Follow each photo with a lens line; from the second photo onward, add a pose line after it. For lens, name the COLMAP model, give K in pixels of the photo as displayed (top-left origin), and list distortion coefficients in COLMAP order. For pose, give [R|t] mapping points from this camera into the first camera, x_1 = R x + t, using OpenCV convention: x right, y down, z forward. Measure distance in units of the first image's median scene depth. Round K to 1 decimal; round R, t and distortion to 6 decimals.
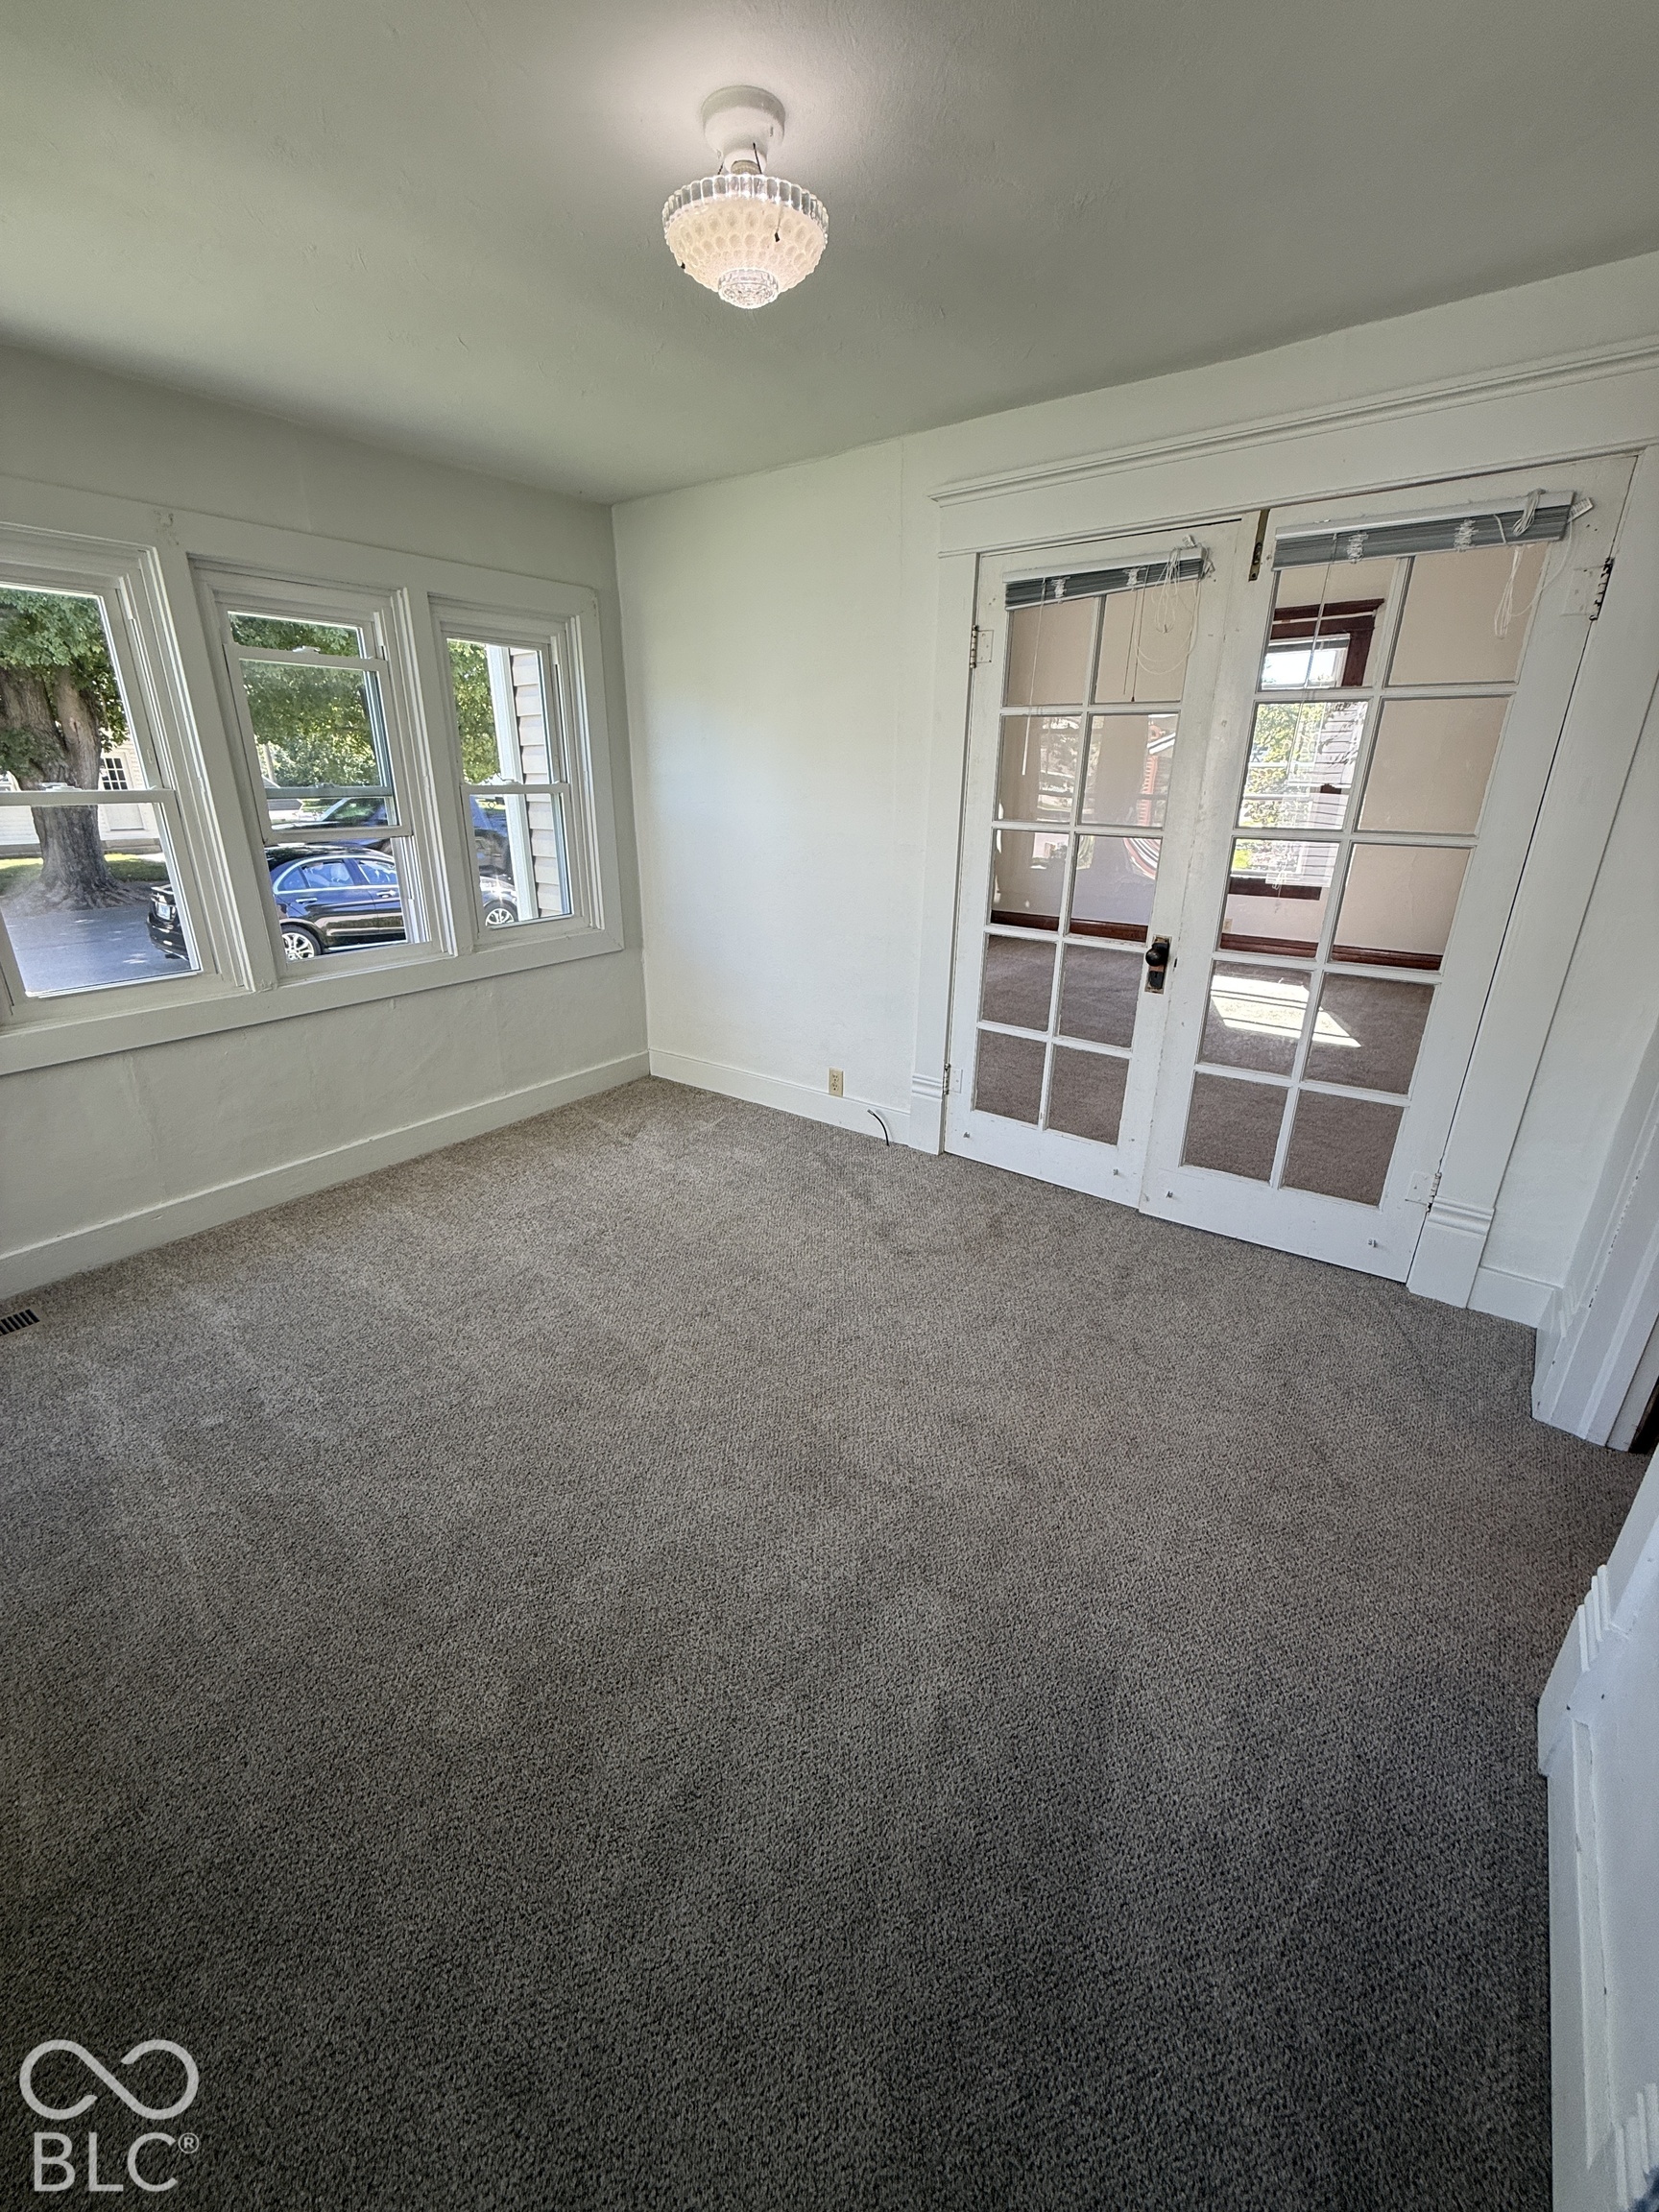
lens RADIAL K [[886.5, 0, 834.4], [0, 886.5, 1102.9], [0, 0, 1]] dist [0.000292, 0.000007]
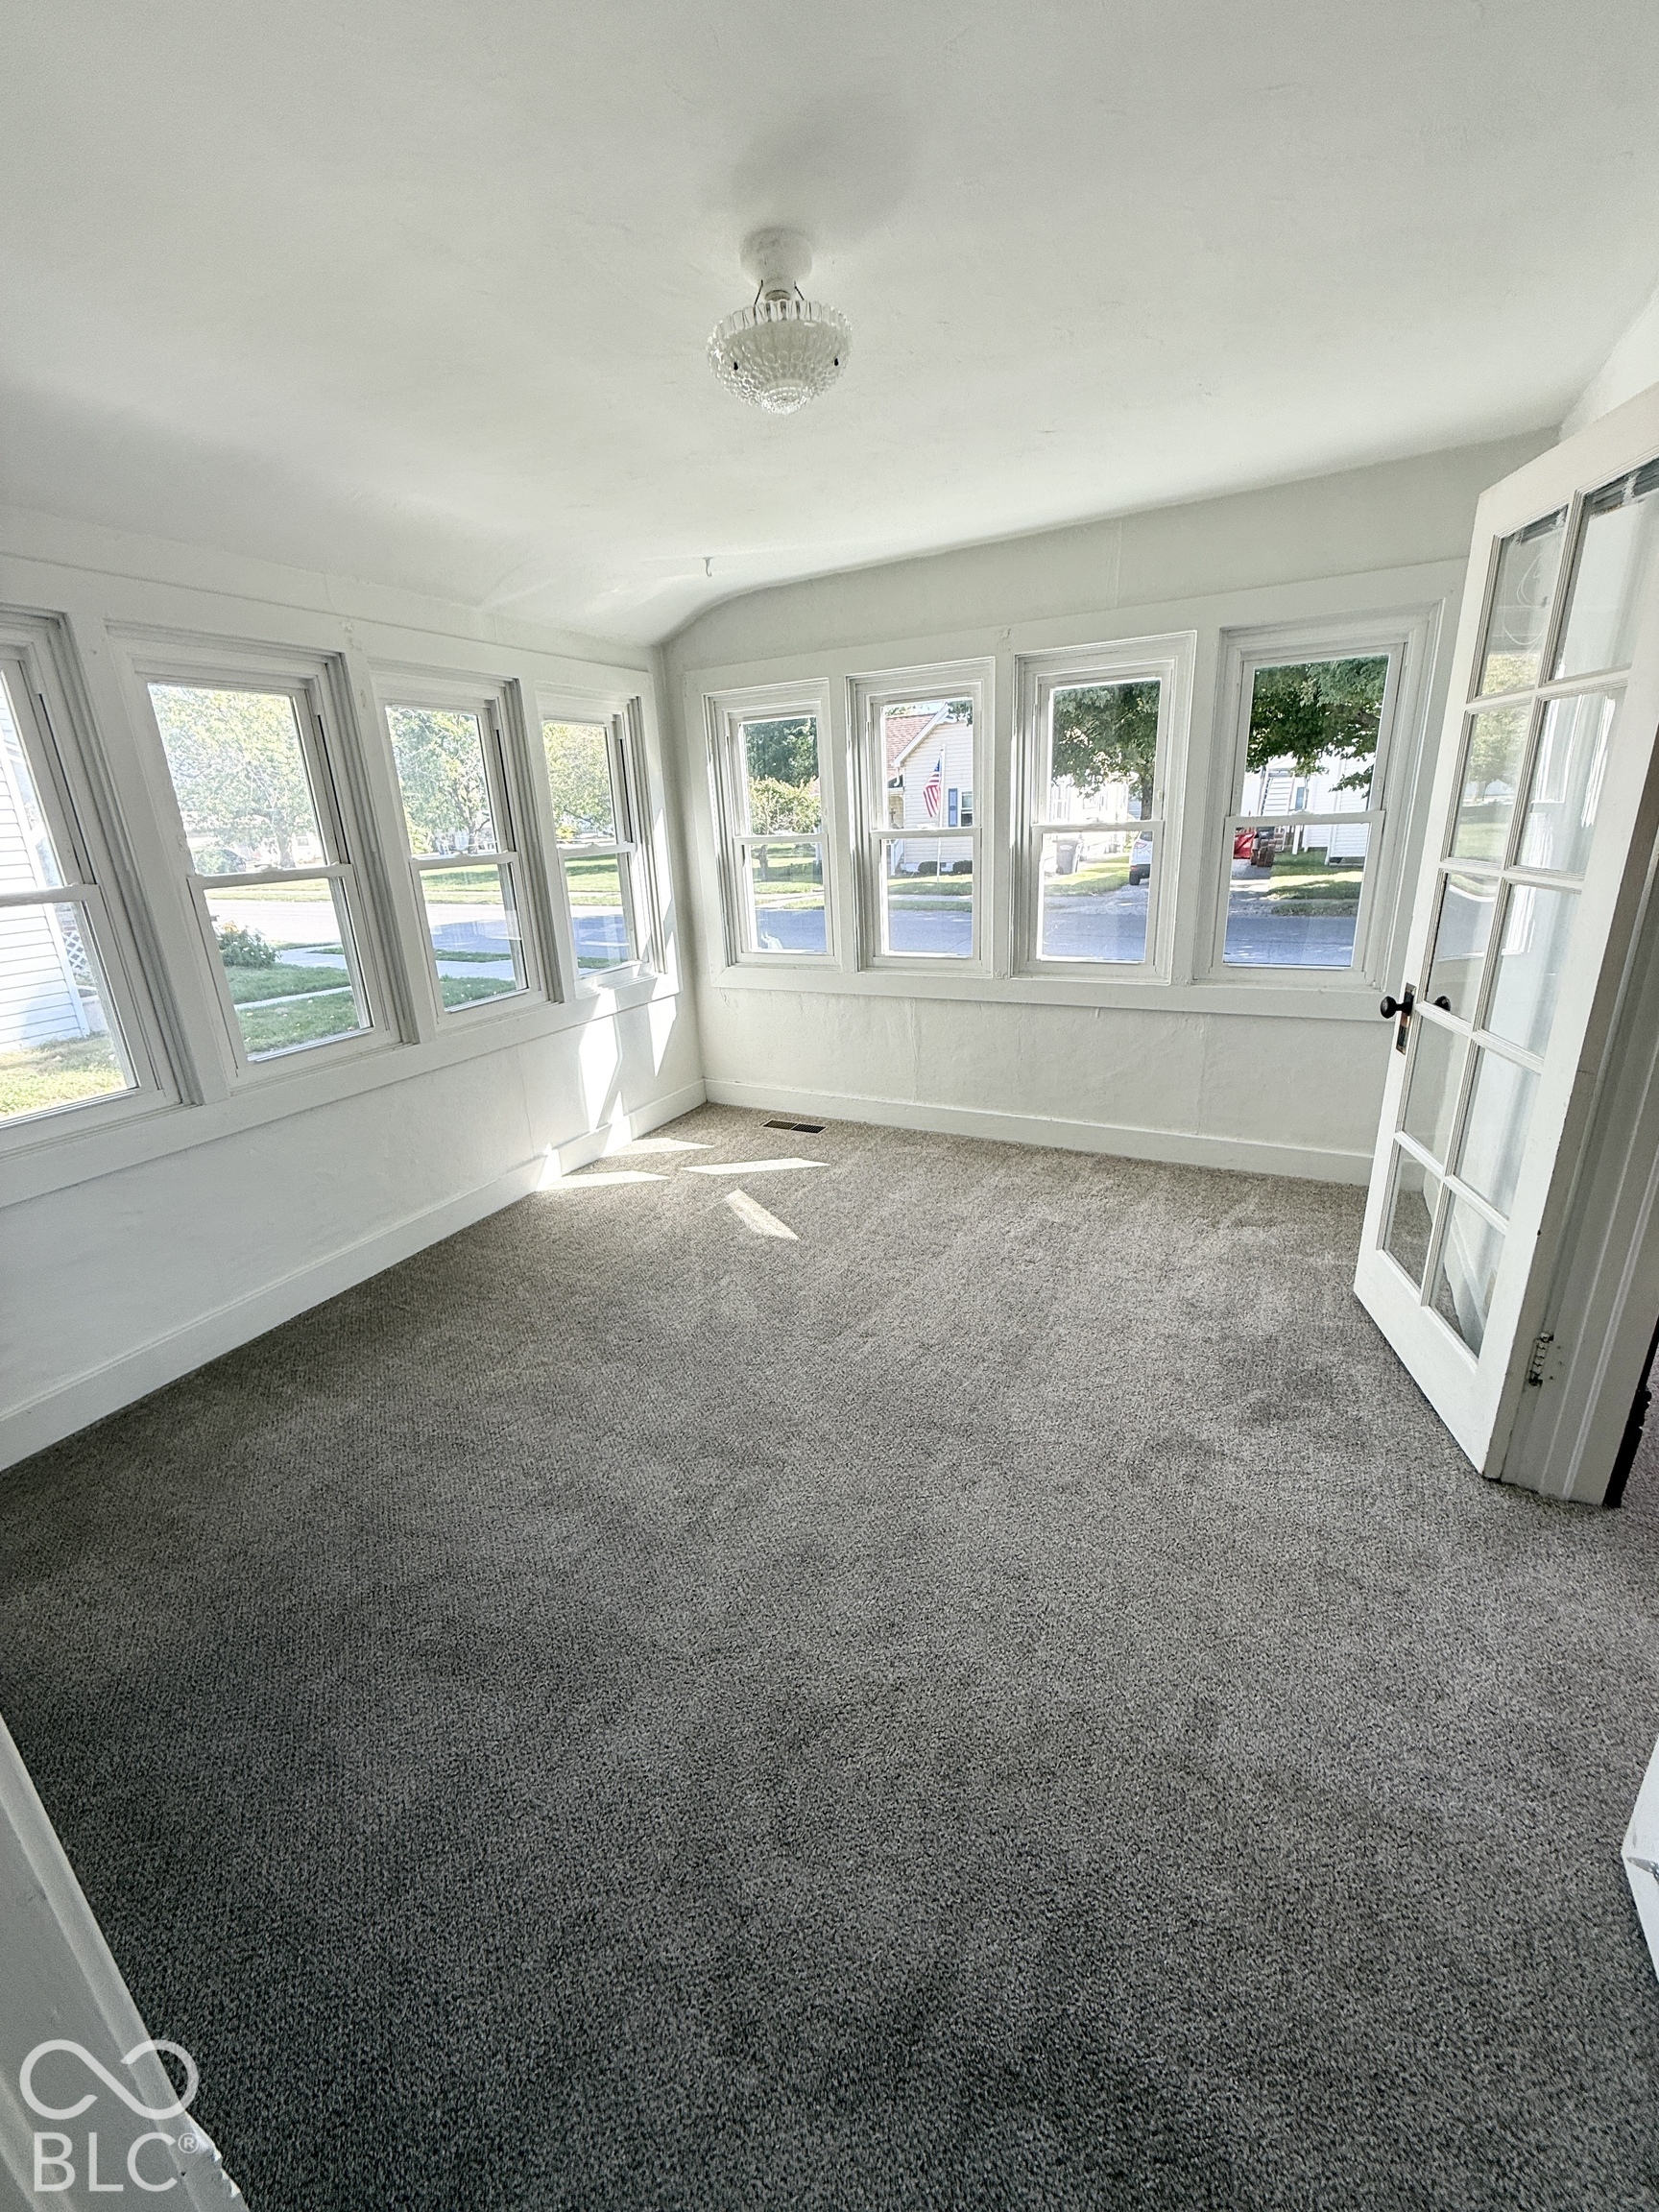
lens RADIAL K [[886.5, 0, 835.6], [0, 886.5, 1107.0], [0, 0, 1]] dist [0.000292, 0.000007]
pose [[0.149968, 0.299705, -0.942171, 0.539372], [-0.306853, 0.919999, 0.243809, -0.174029], [0.939867, 0.252544, 0.229936, 0.457298]]
